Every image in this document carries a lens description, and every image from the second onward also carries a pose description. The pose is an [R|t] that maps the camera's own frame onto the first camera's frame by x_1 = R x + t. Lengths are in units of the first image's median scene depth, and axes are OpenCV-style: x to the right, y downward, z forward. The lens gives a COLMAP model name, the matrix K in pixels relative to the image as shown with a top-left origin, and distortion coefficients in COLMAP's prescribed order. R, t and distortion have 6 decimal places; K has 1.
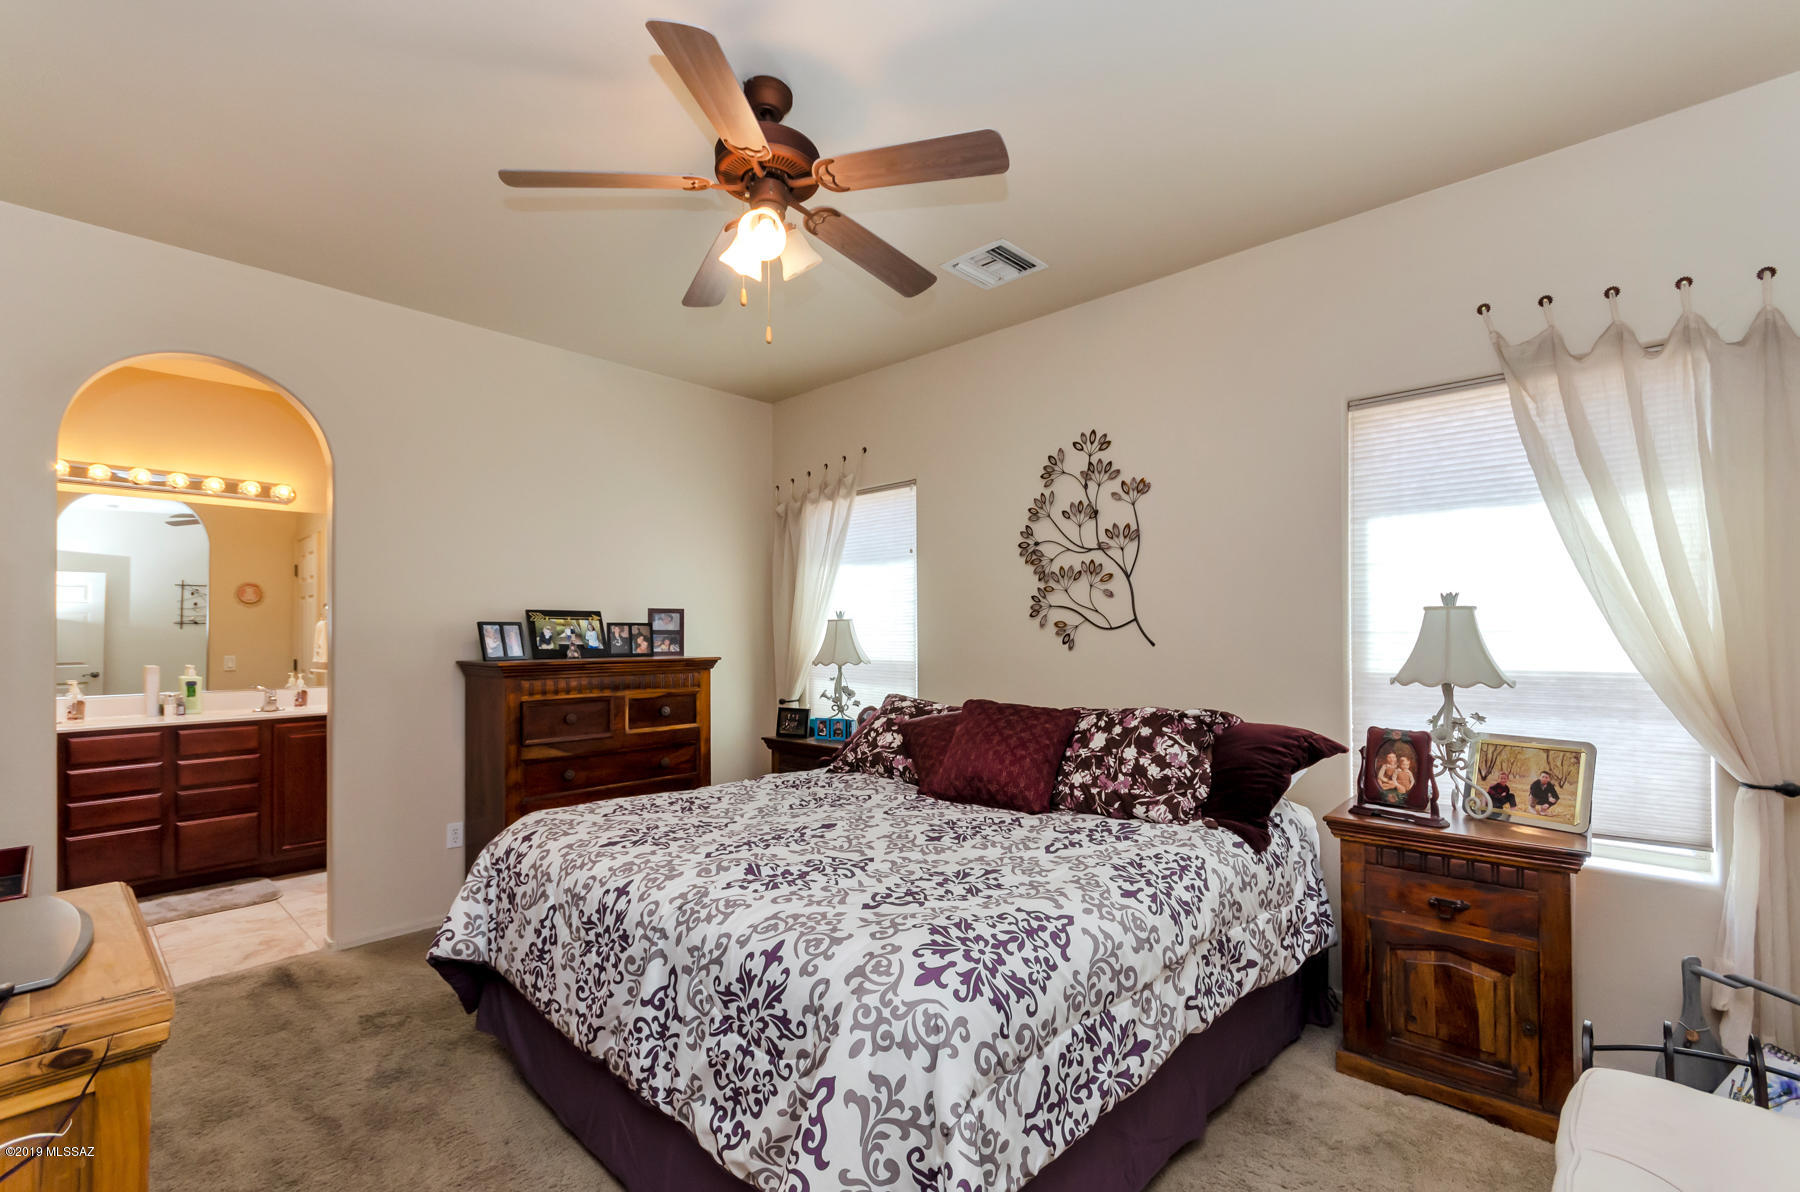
lens RADIAL K [[814.1, 0, 925.9], [0, 814.1, 623.1], [0, 0, 1]] dist [-0.000106, 0.000317]
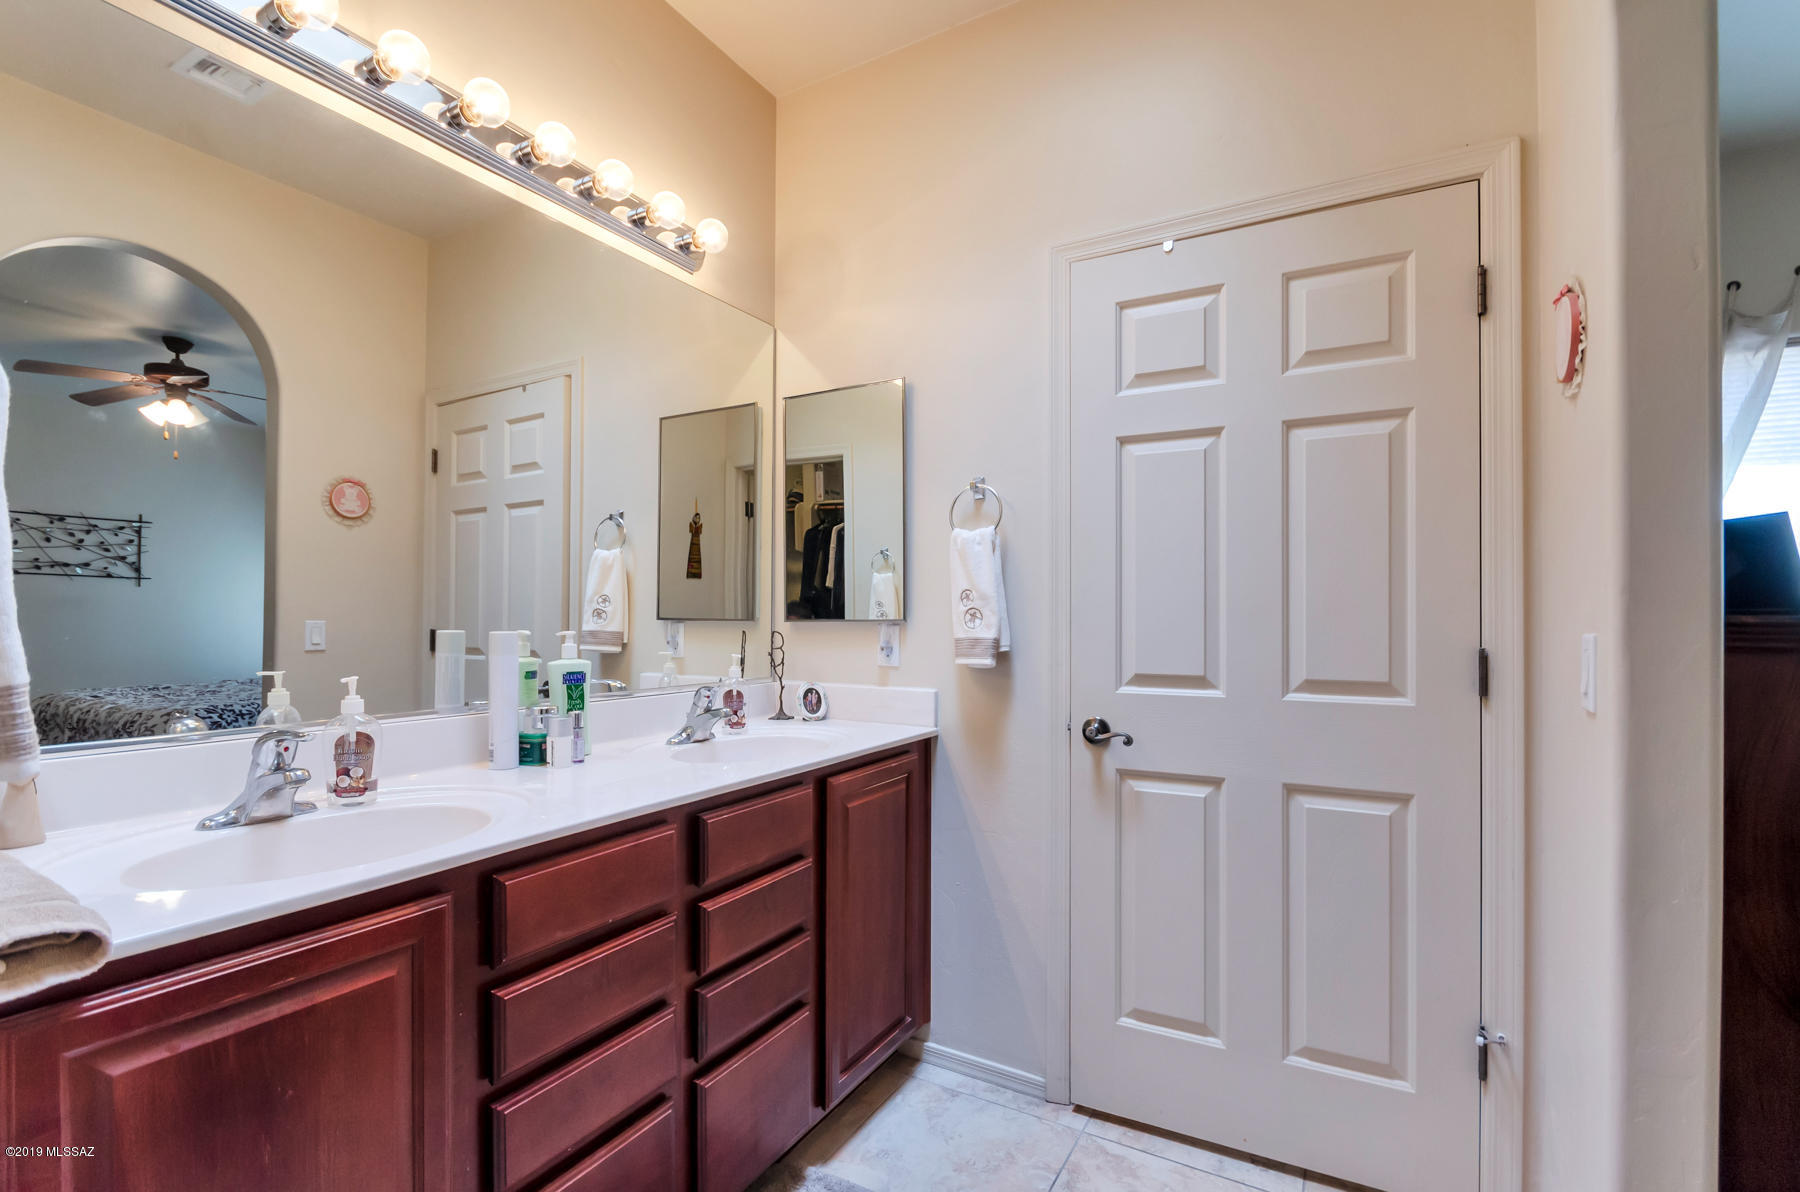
lens RADIAL K [[791.2, 0, 941.0], [0, 791.2, 618.0], [0, 0, 1]] dist [-0.000453, -0.000027]
pose [[0.972139, 0.006424, 0.234317, -1.009938], [-0.011790, 0.999699, 0.021510, 0.042718], [-0.234108, -0.023674, 0.971922, 0.725408]]
